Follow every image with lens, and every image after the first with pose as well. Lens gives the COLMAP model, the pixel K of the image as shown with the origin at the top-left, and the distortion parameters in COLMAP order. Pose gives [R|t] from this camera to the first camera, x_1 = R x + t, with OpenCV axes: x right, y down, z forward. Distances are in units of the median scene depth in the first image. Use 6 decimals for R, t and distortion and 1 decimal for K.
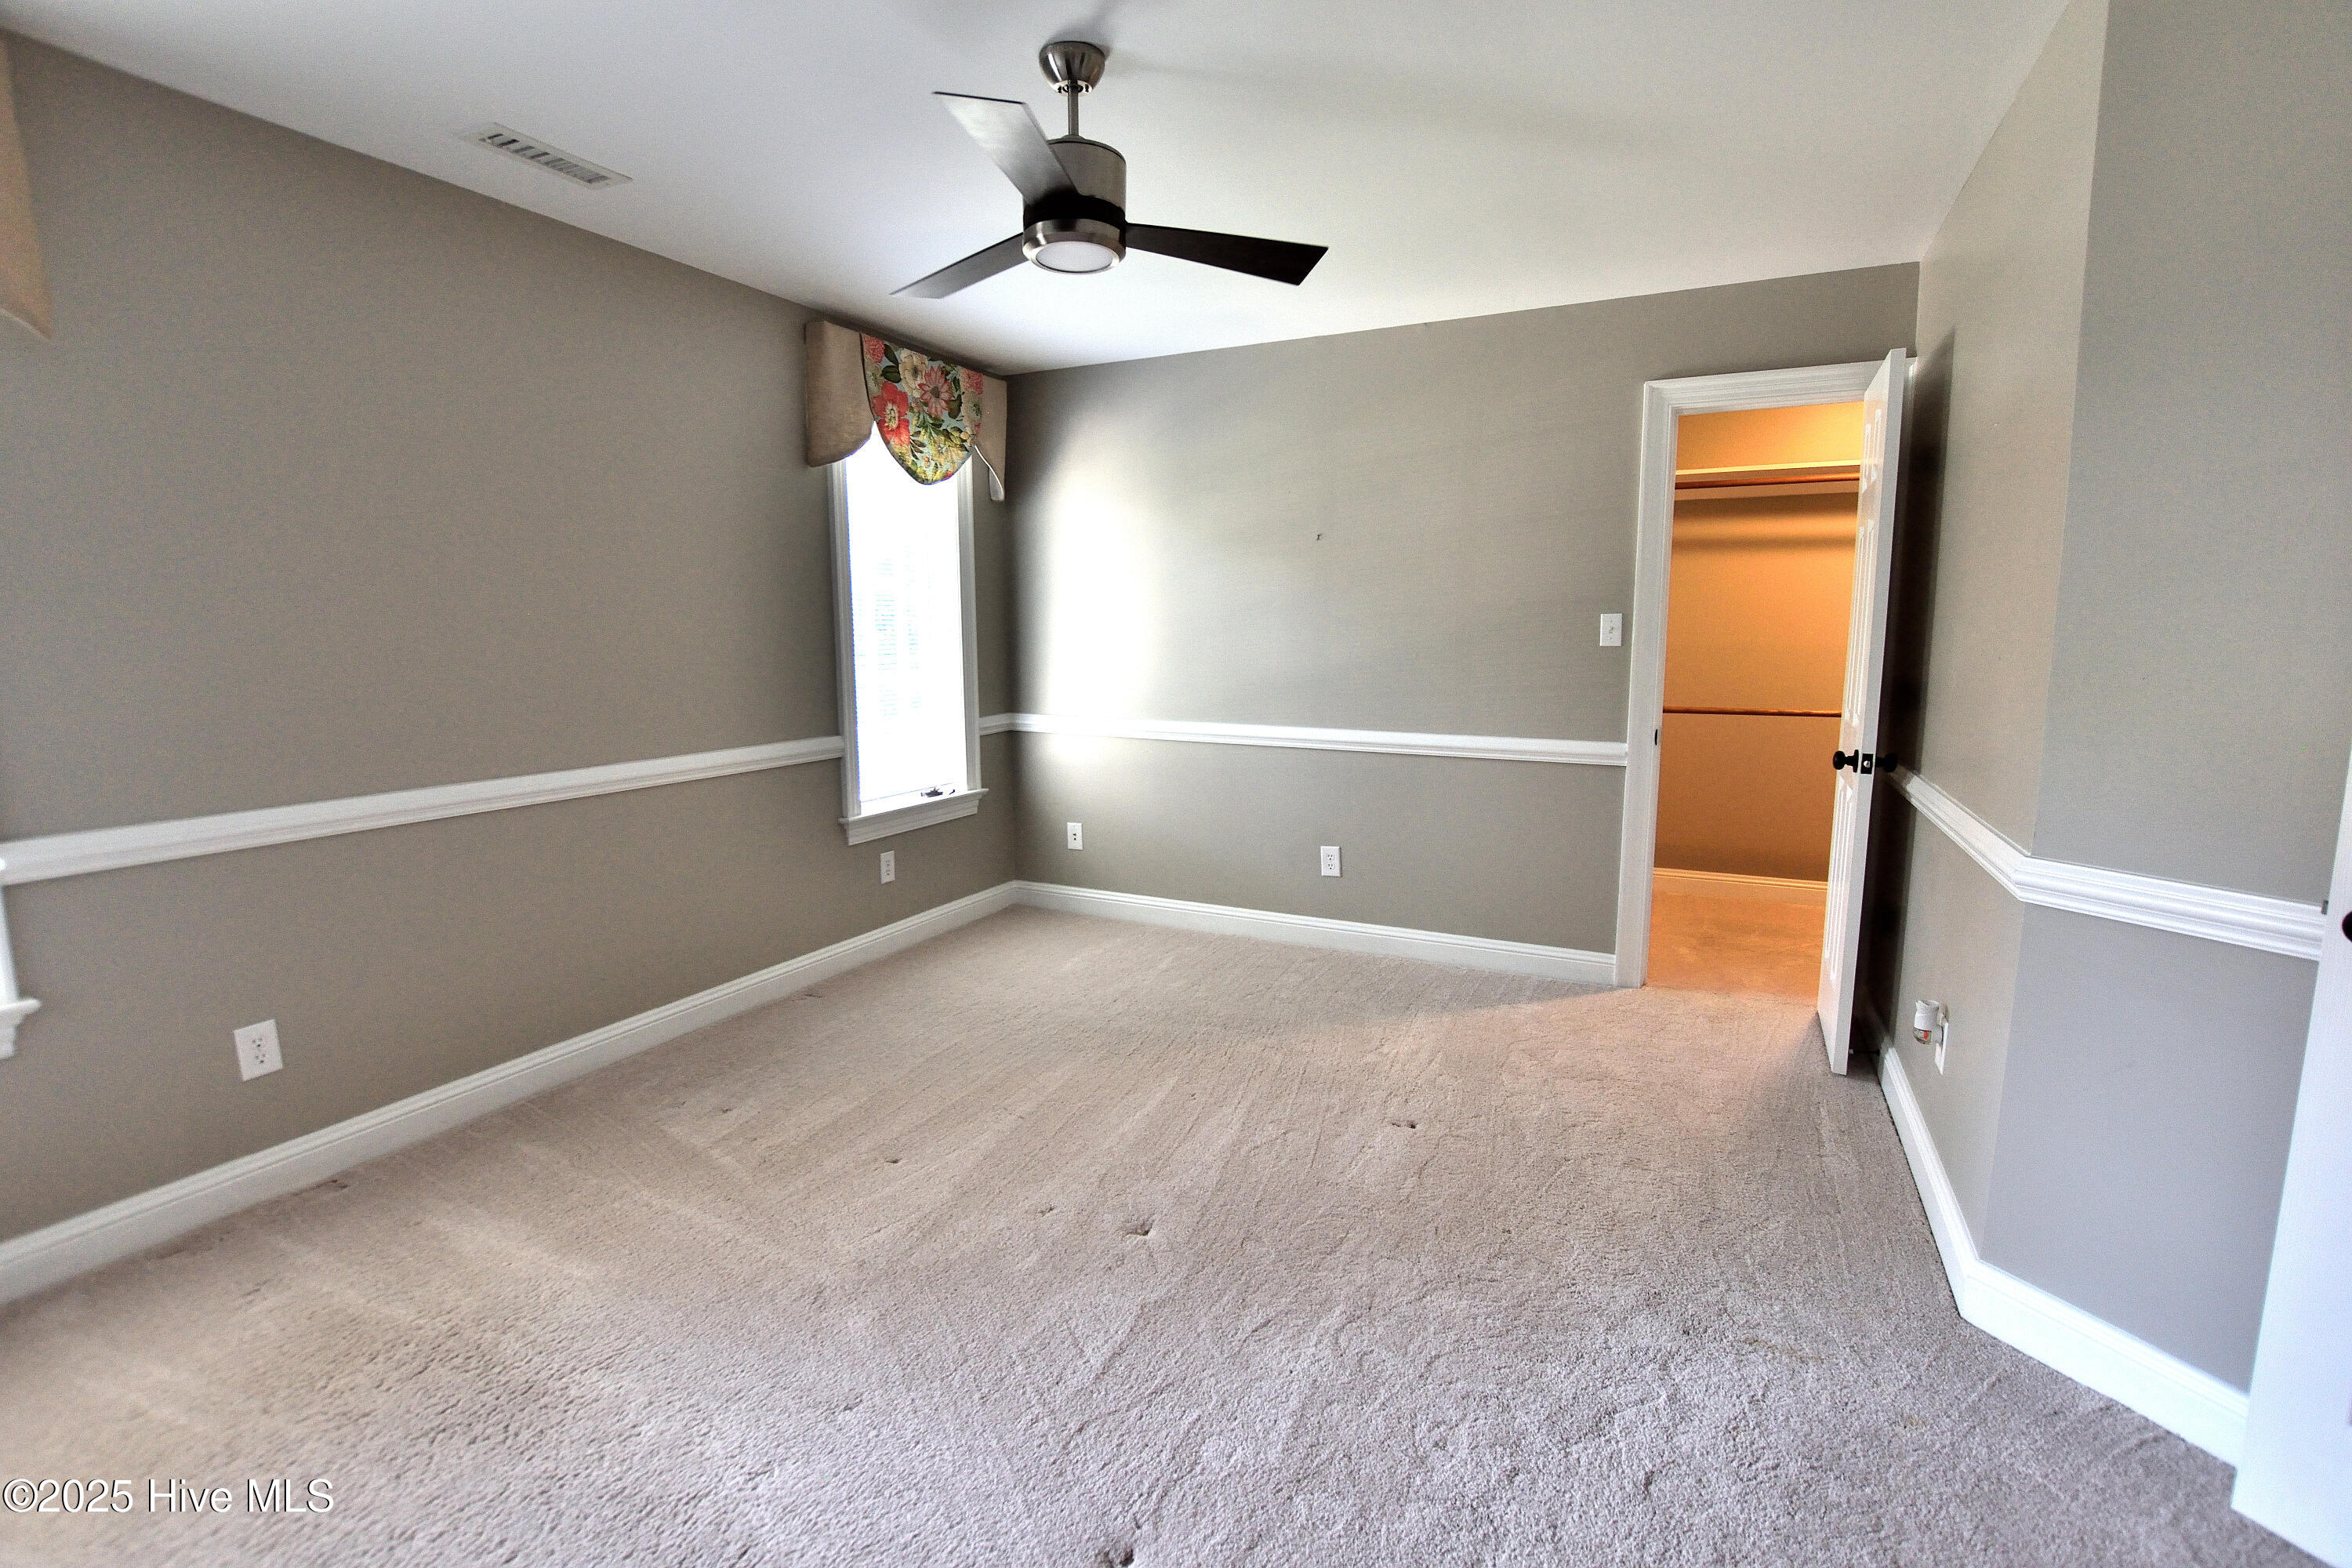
lens RADIAL K [[1073.2, 0, 1180.3], [0, 1073.2, 778.4], [0, 0, 1]] dist [-0.029170, 0.002163]
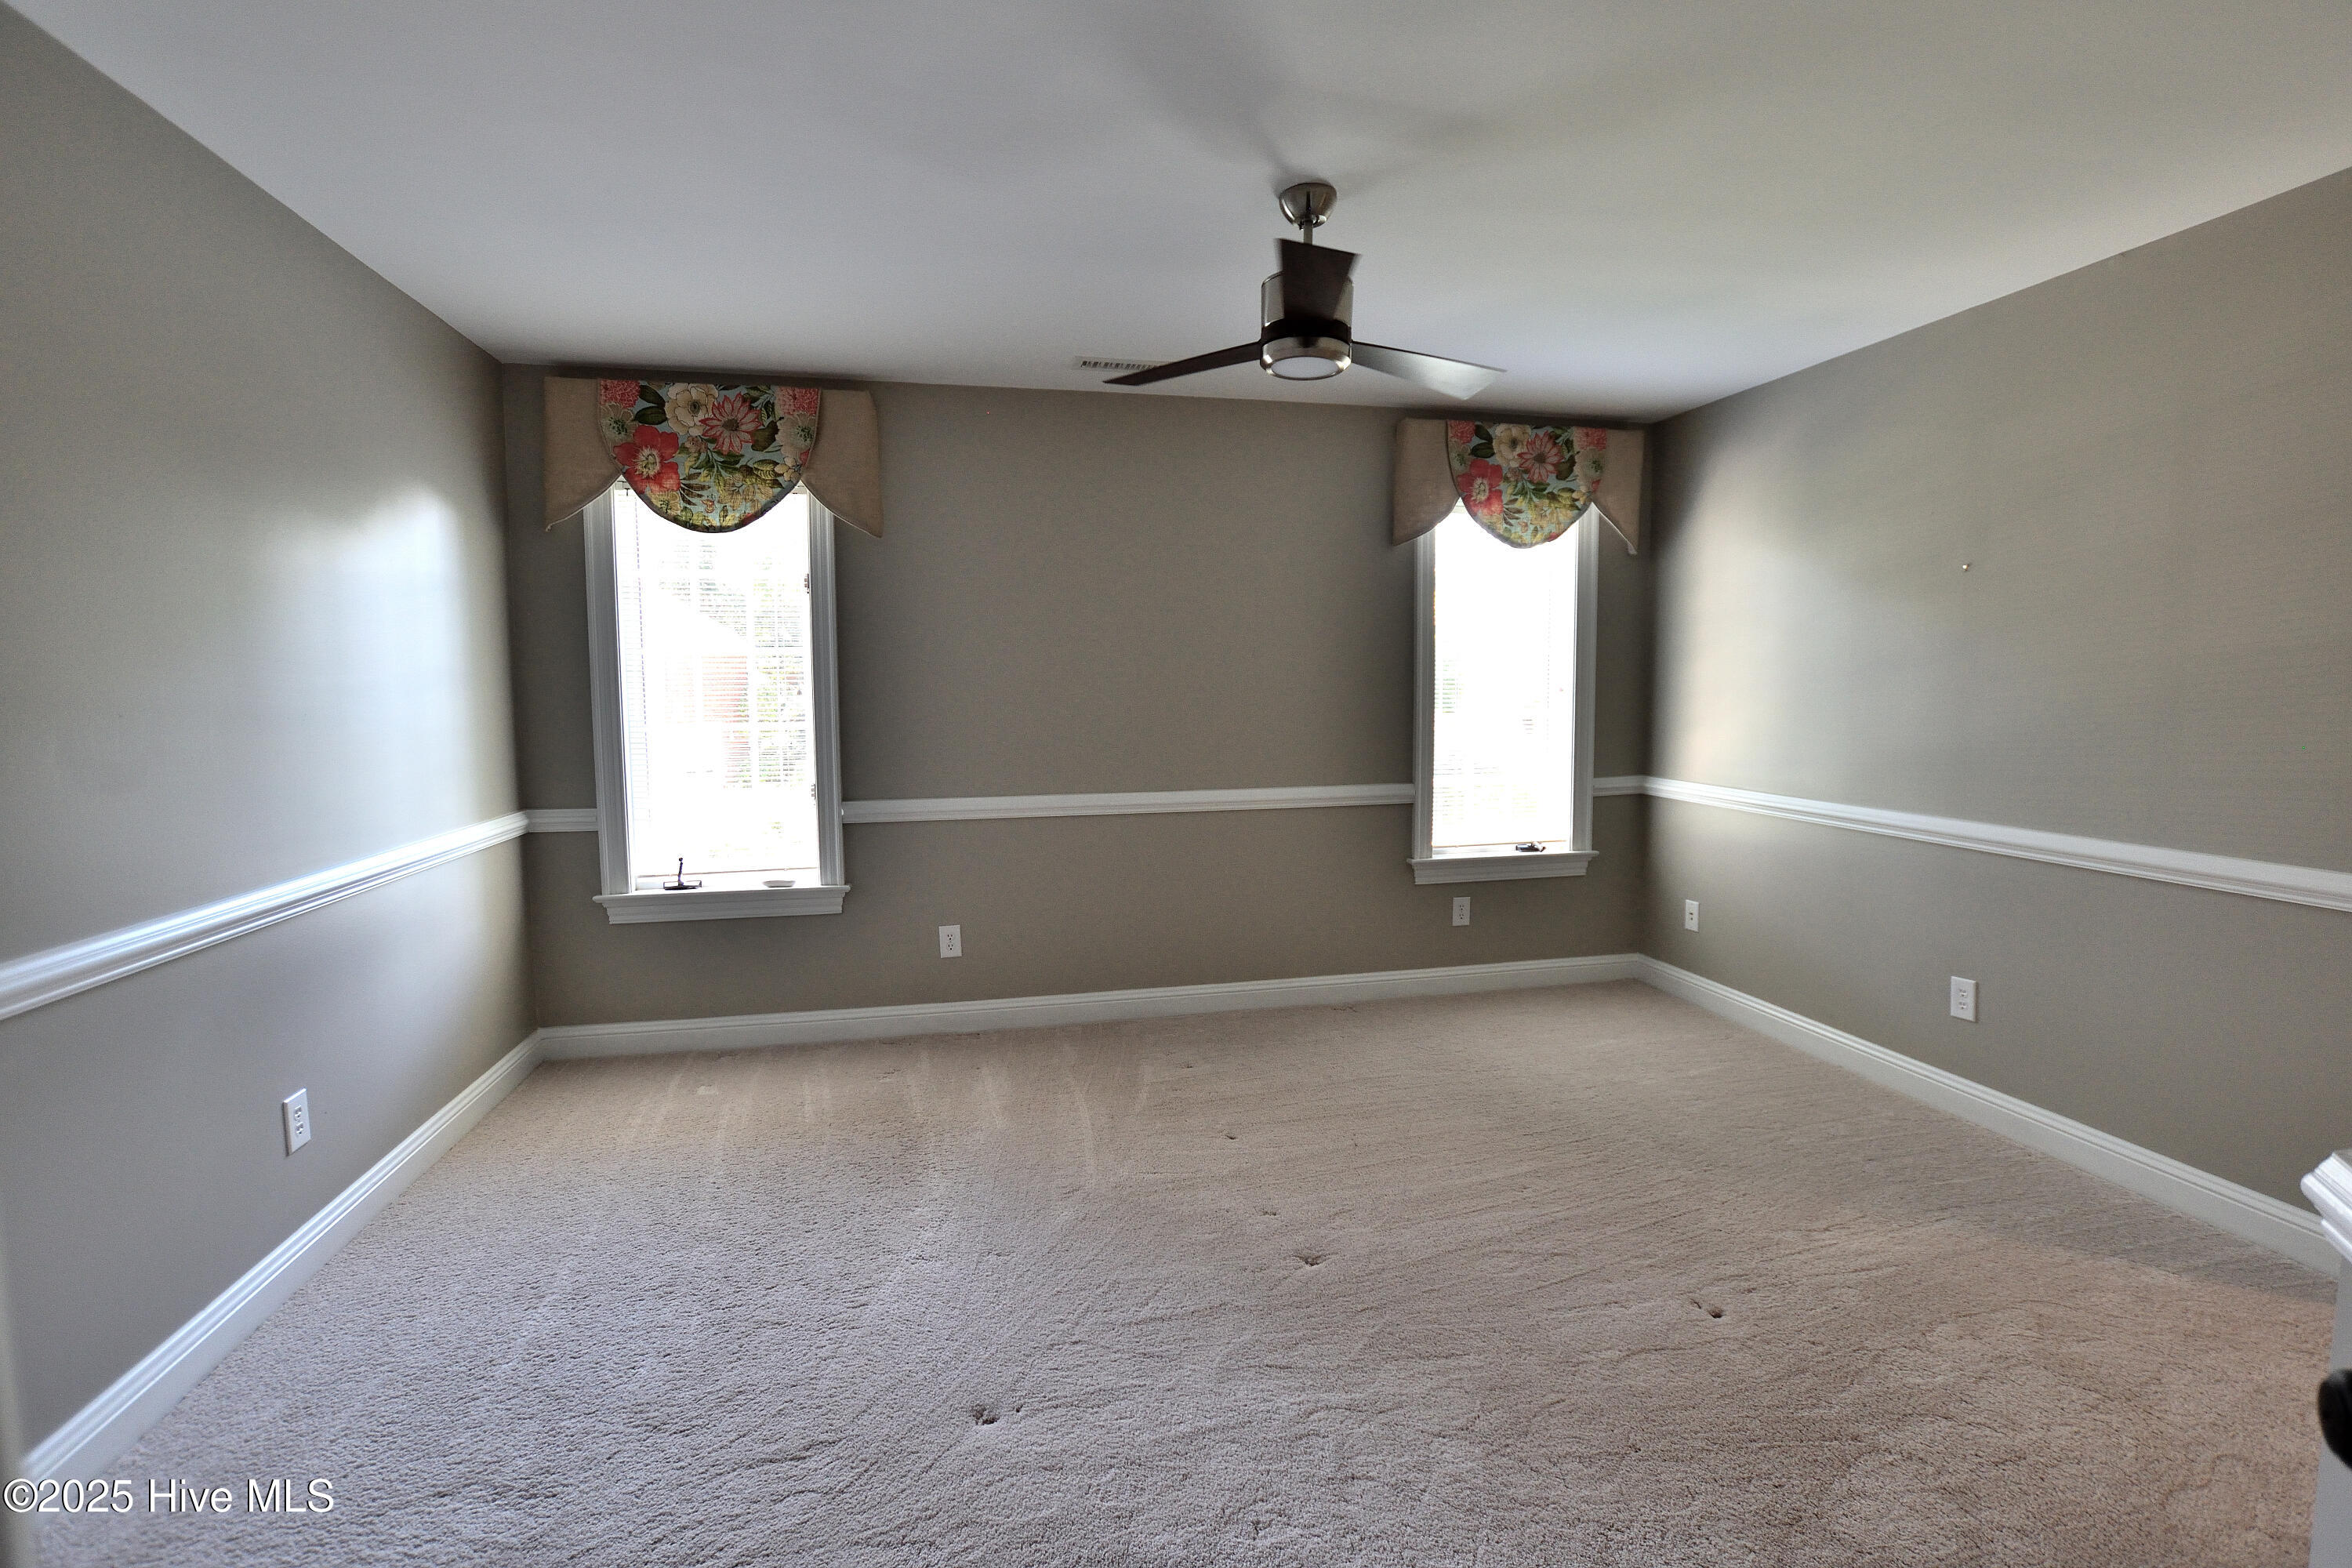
lens RADIAL K [[1073.2, 0, 1182.0], [0, 1073.2, 780.0], [0, 0, 1]] dist [-0.029170, 0.002163]
pose [[0.622923, 0.065747, -0.779515, 0.387668], [-0.101015, 0.994880, 0.003190, -0.022769], [0.775734, 0.076756, 0.626375, 0.116955]]
